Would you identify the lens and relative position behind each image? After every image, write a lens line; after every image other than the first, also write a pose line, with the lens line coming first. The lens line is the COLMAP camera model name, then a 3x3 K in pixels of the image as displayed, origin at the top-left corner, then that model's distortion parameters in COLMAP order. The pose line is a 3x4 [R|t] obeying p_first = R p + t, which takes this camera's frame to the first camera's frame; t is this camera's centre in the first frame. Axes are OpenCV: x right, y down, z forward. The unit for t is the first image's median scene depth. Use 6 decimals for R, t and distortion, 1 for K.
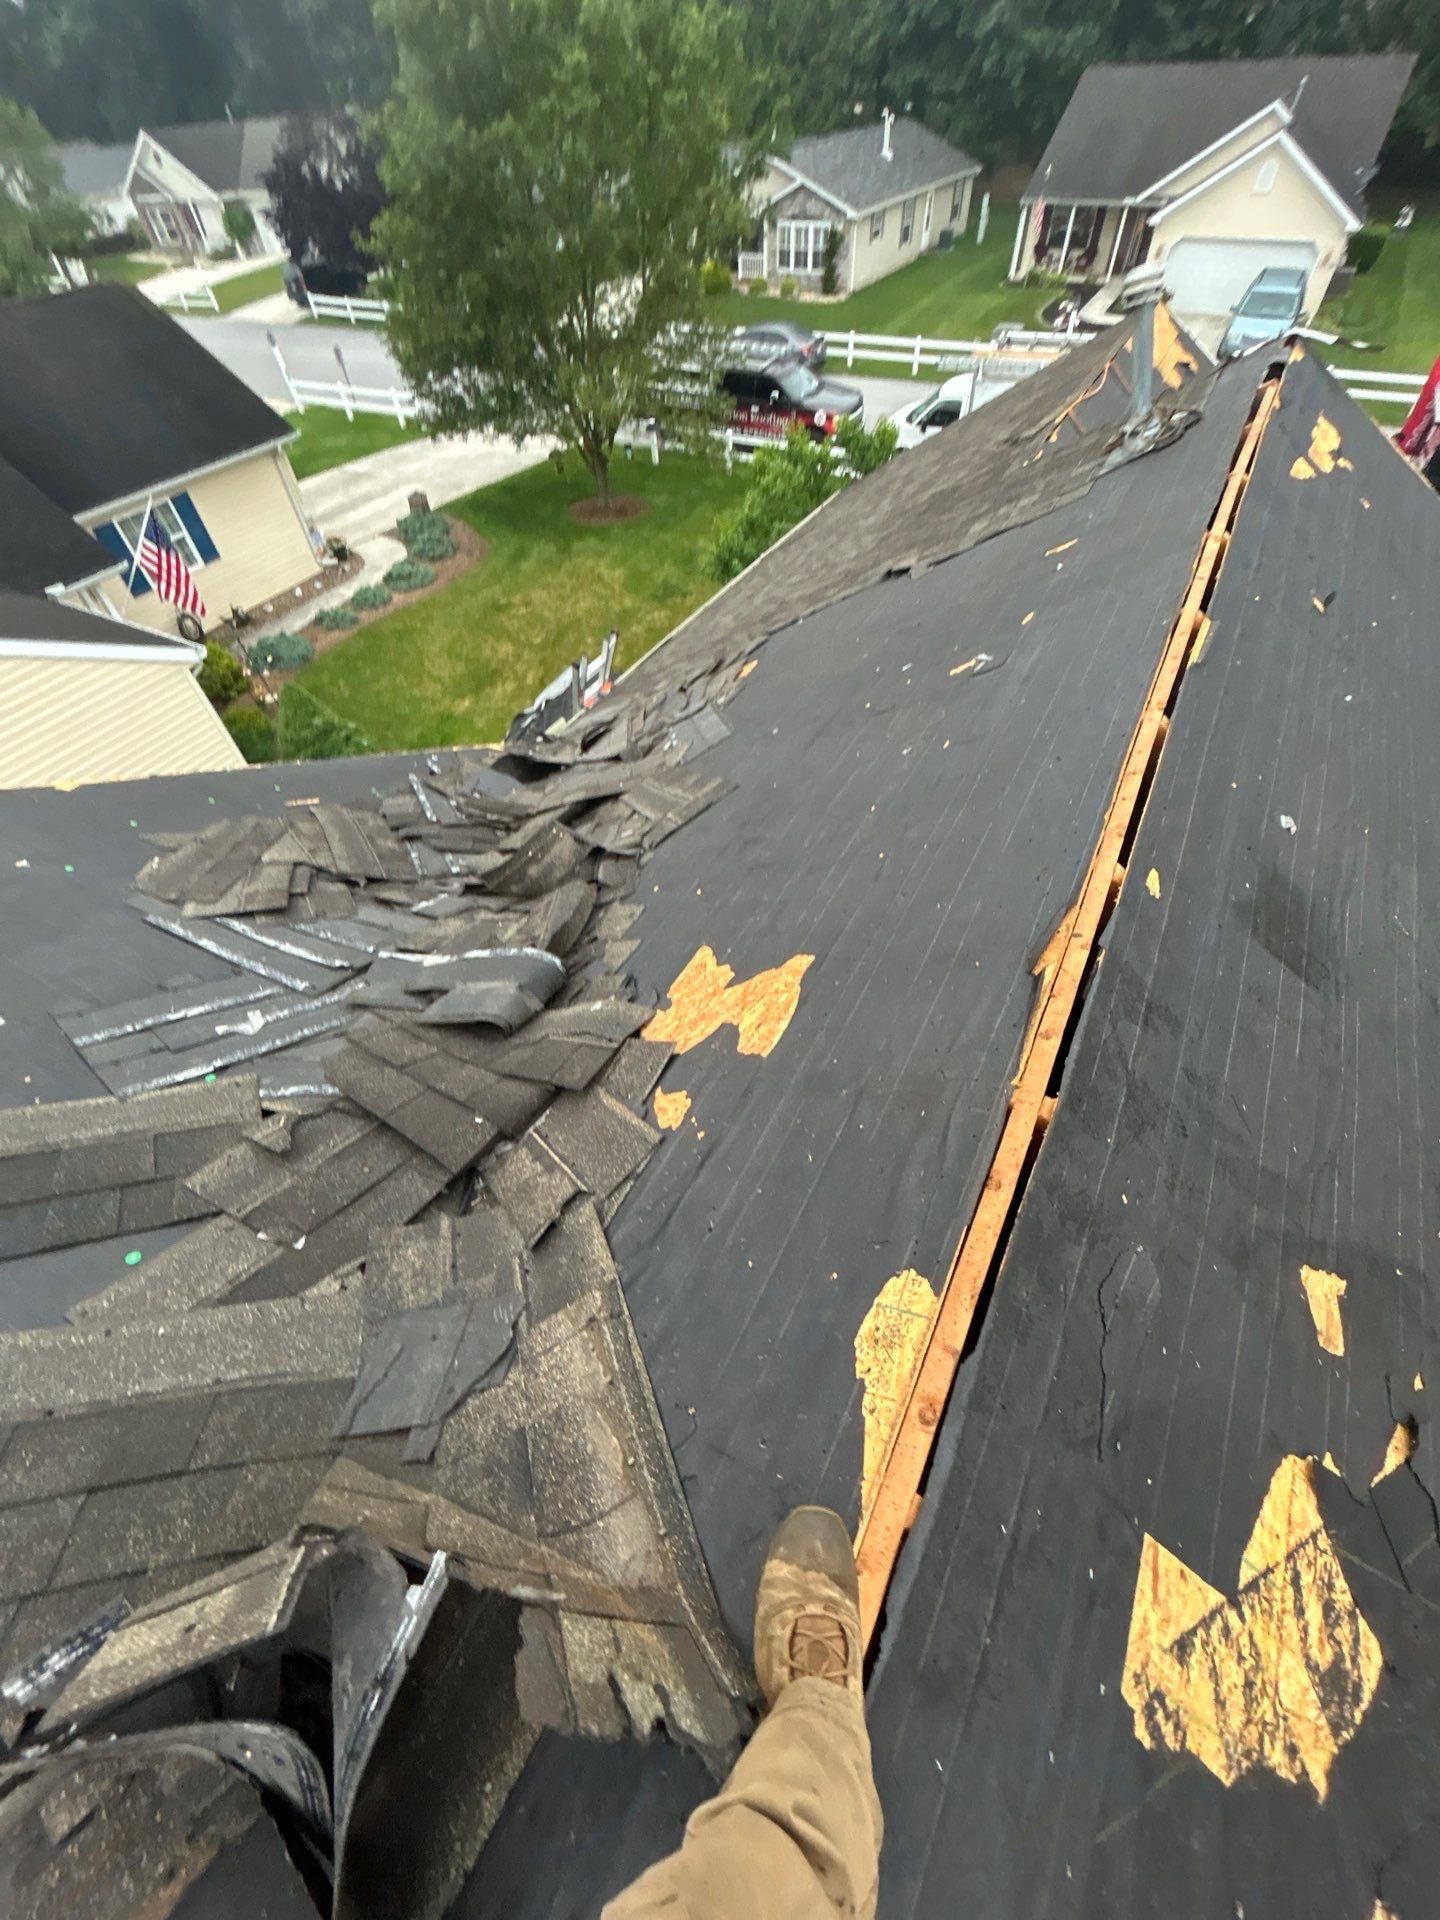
lens RADIAL K [[775.8, 0, 722.3], [0, 775.8, 951.2], [0, 0, 1]] dist [0.003132, -0.000877]
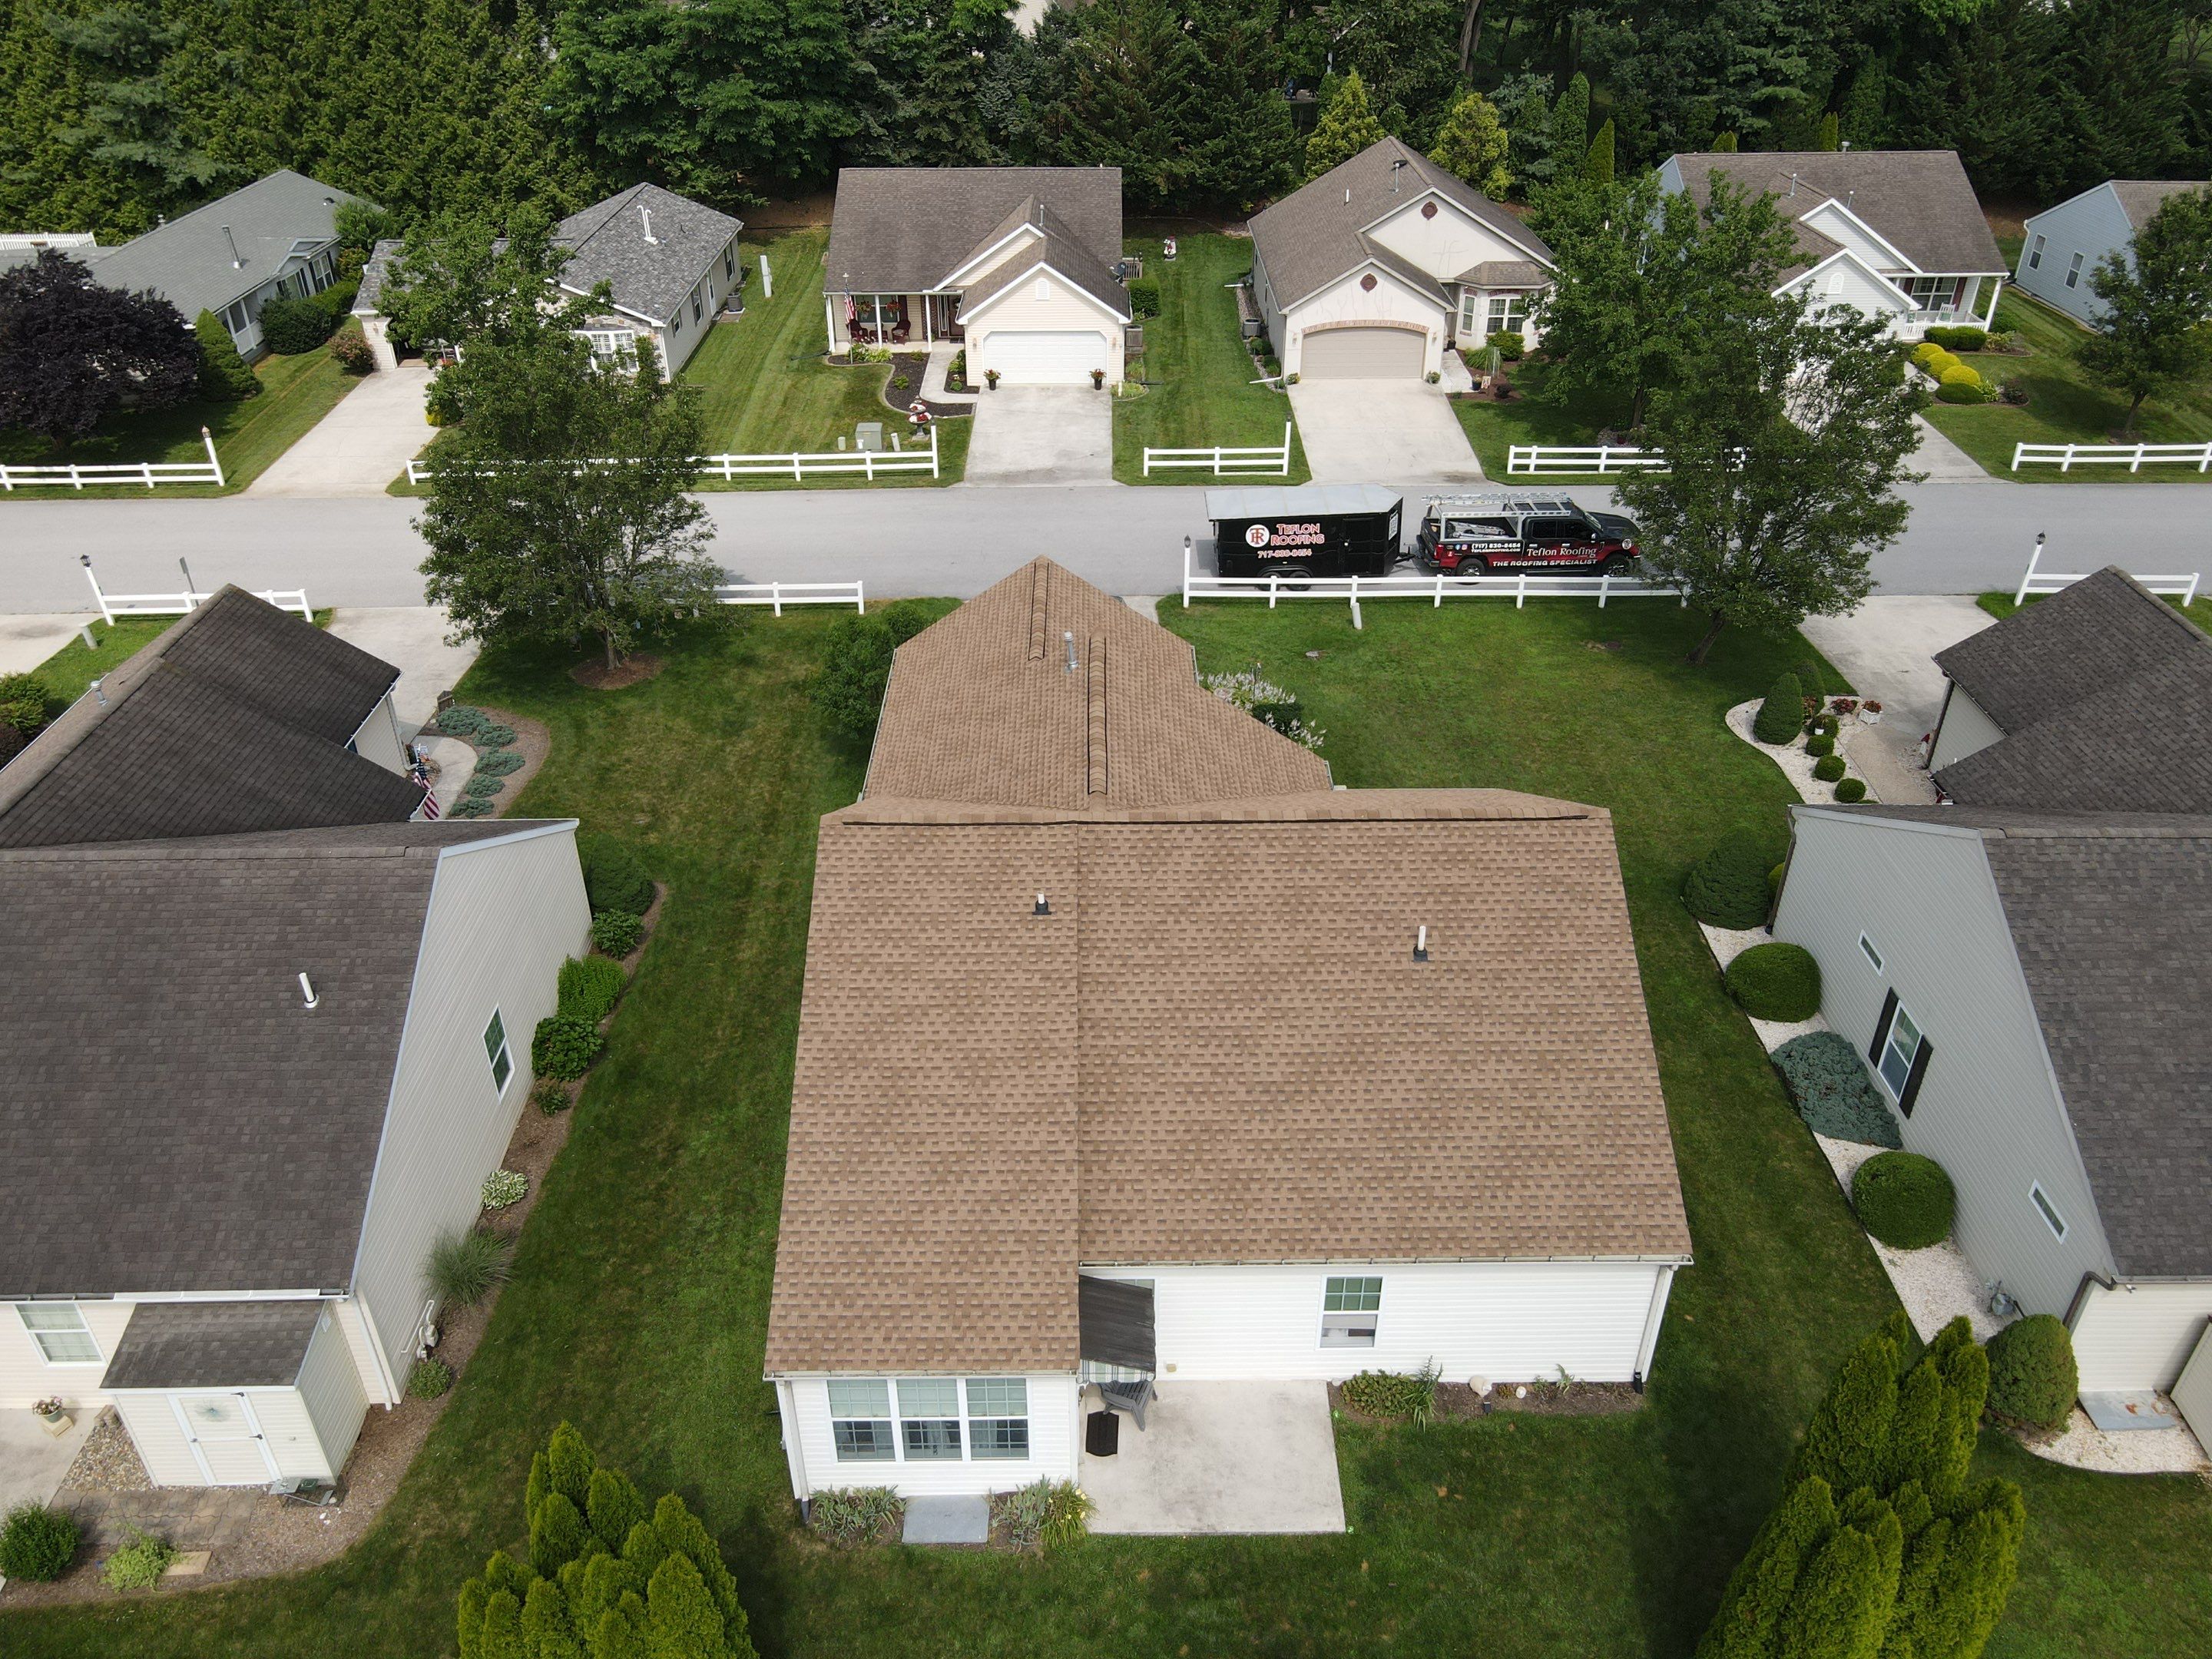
lens RADIAL K [[1639.5, 0, 1102.1], [0, 1639.5, 826.2], [0, 0, 1]] dist [-0.003040, 0.026039]
pose [[0.872336, -0.233612, 0.429482, -0.465207], [0.353268, 0.908460, -0.223388, 0.300294], [-0.337981, 0.346592, 0.875010, -0.912652]]
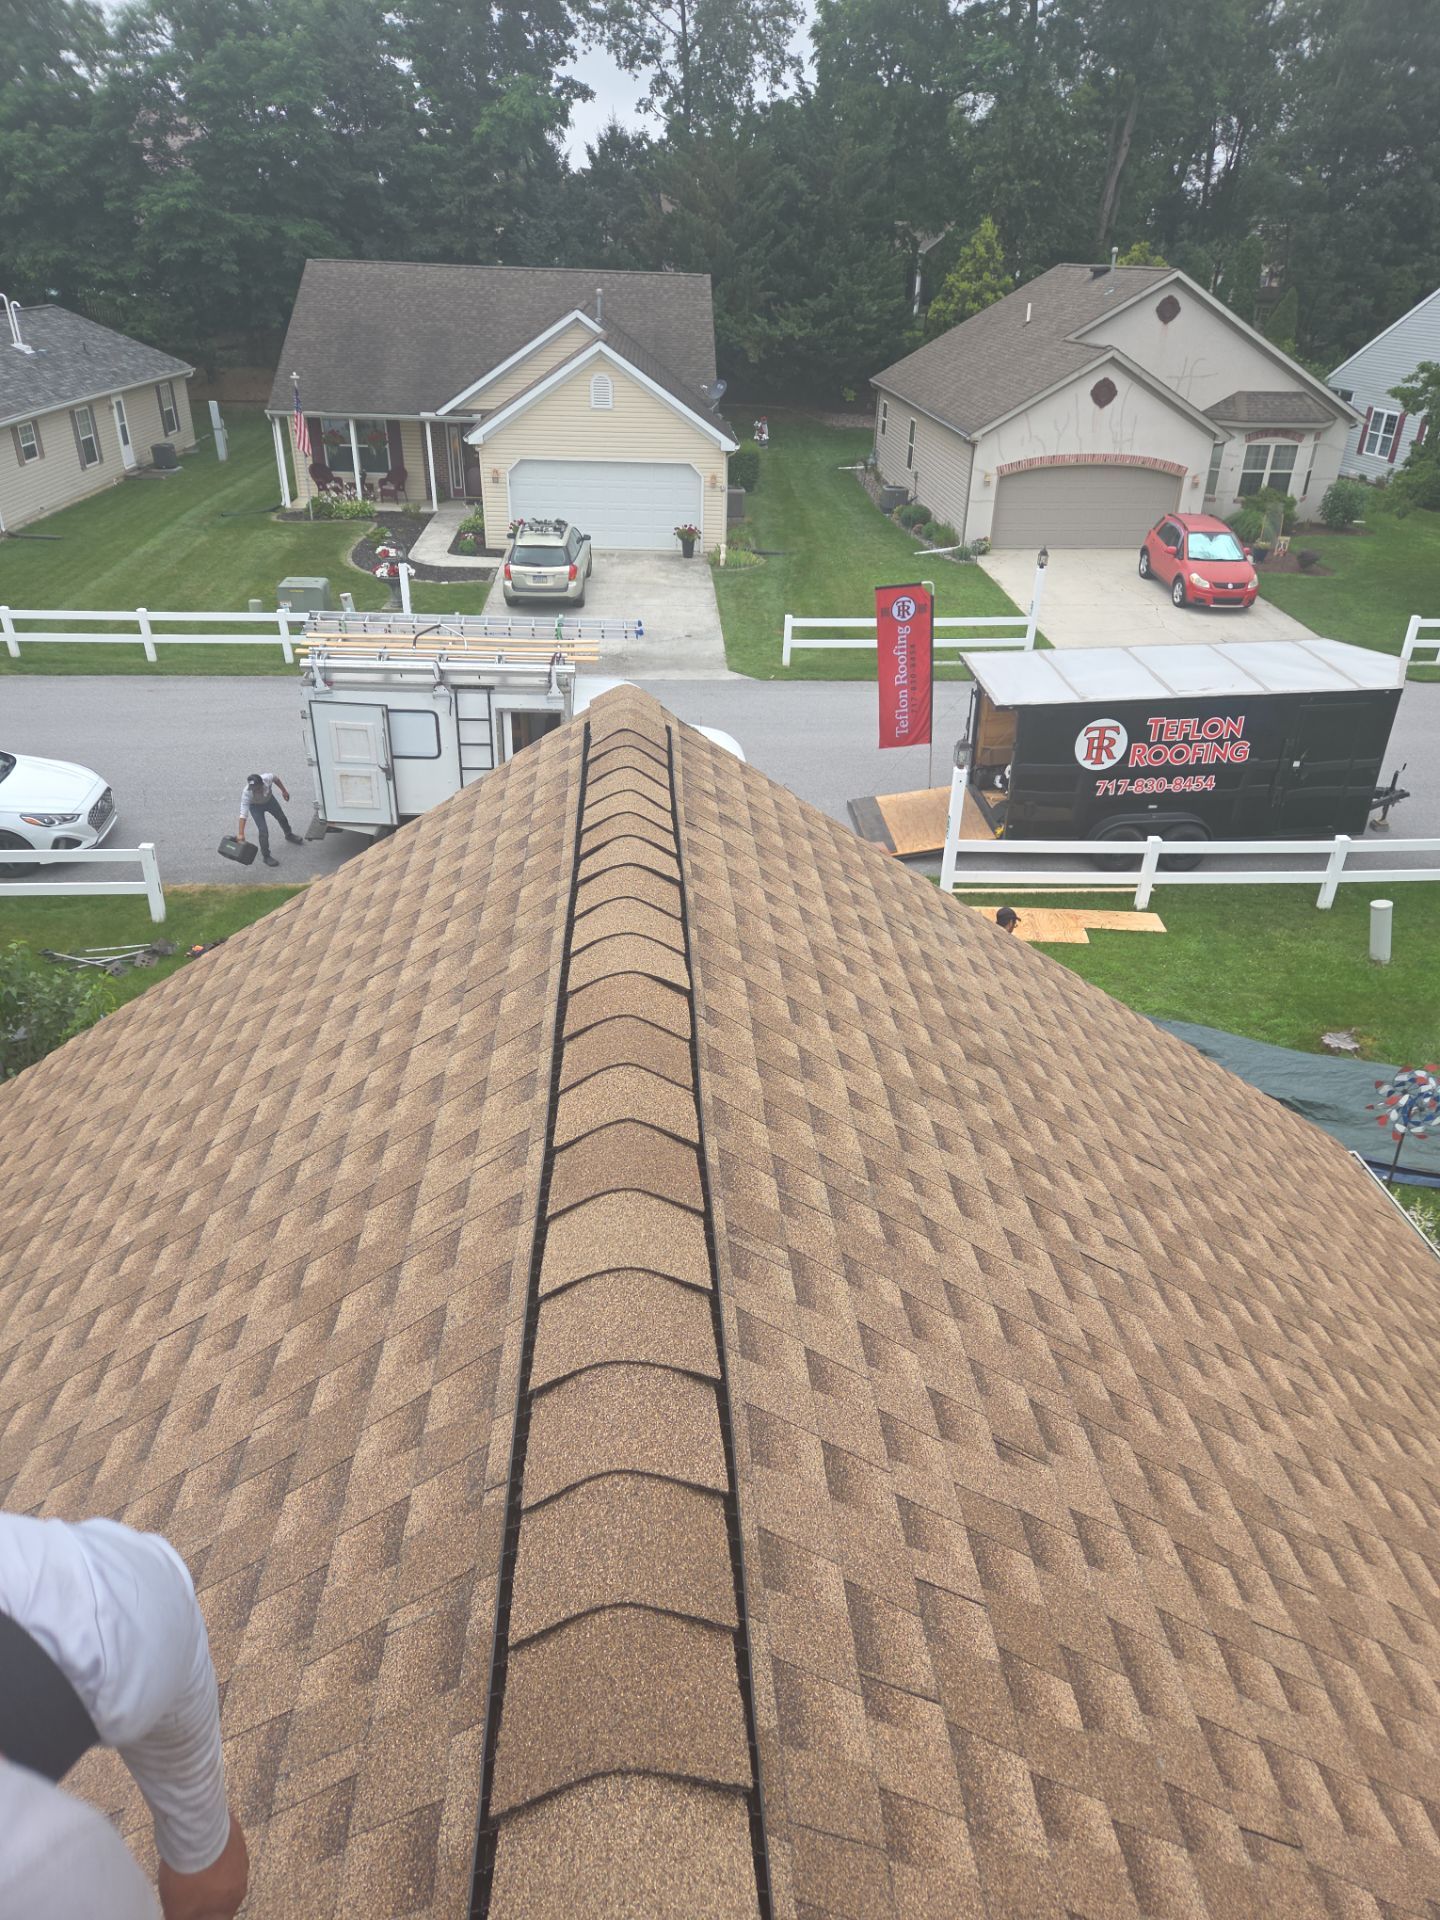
lens RADIAL K [[1281.2, 0, 737.5], [0, 1281.2, 952.2], [0, 0, 1]] dist [0.105909, -0.104294]
pose [[0.837840, -0.206787, 0.505235, 0.094660], [0.375749, 0.889816, -0.258919, -0.185909], [-0.396025, 0.406775, 0.823224, 0.179653]]
